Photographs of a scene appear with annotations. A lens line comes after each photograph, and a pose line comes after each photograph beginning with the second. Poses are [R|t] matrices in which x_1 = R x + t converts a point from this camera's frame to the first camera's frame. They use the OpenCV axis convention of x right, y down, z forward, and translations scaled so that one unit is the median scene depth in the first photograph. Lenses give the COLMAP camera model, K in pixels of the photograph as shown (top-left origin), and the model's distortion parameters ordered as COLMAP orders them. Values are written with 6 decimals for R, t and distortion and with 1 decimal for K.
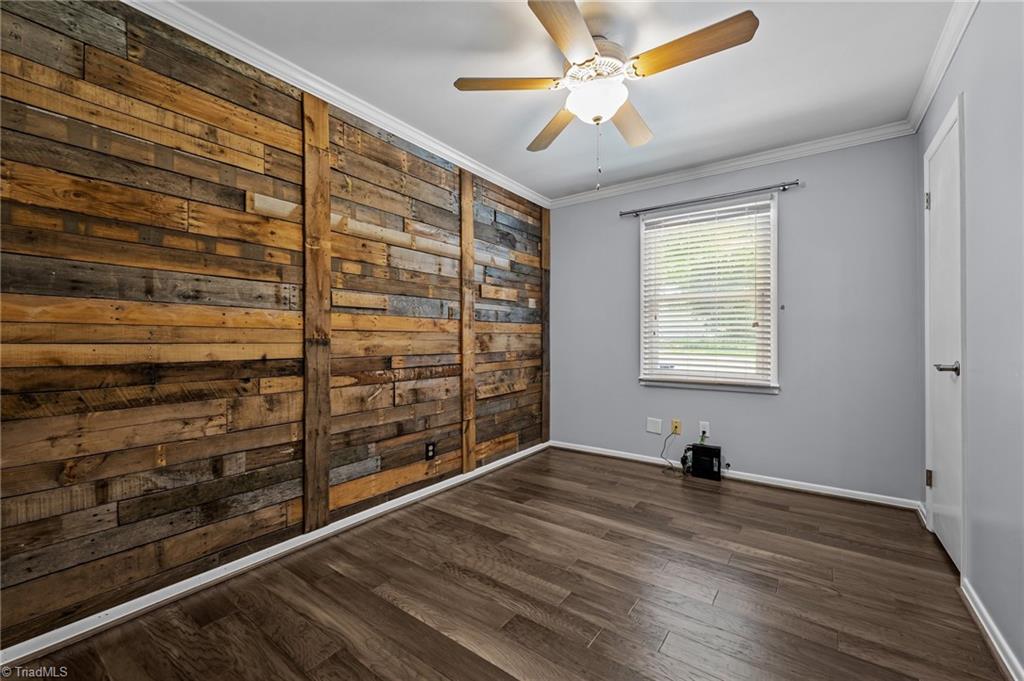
lens RADIAL K [[418.8, 0, 510.1], [0, 418.8, 338.7], [0, 0, 1]] dist [0.001983, -0.000613]
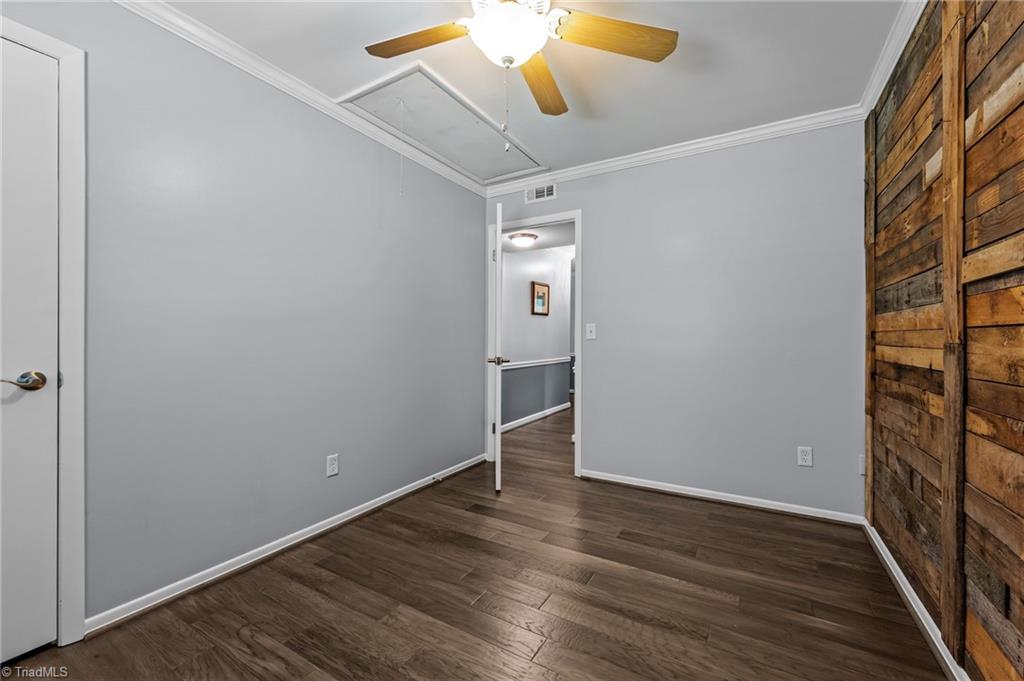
lens RADIAL K [[418.8, 0, 512.0], [0, 418.8, 340.7], [0, 0, 1]] dist [0.001983, -0.000613]
pose [[-0.995333, -0.000994, -0.096495, 0.310134], [-0.001197, 0.999997, 0.002044, -0.004045], [0.096492, 0.002150, -0.995331, 2.007692]]
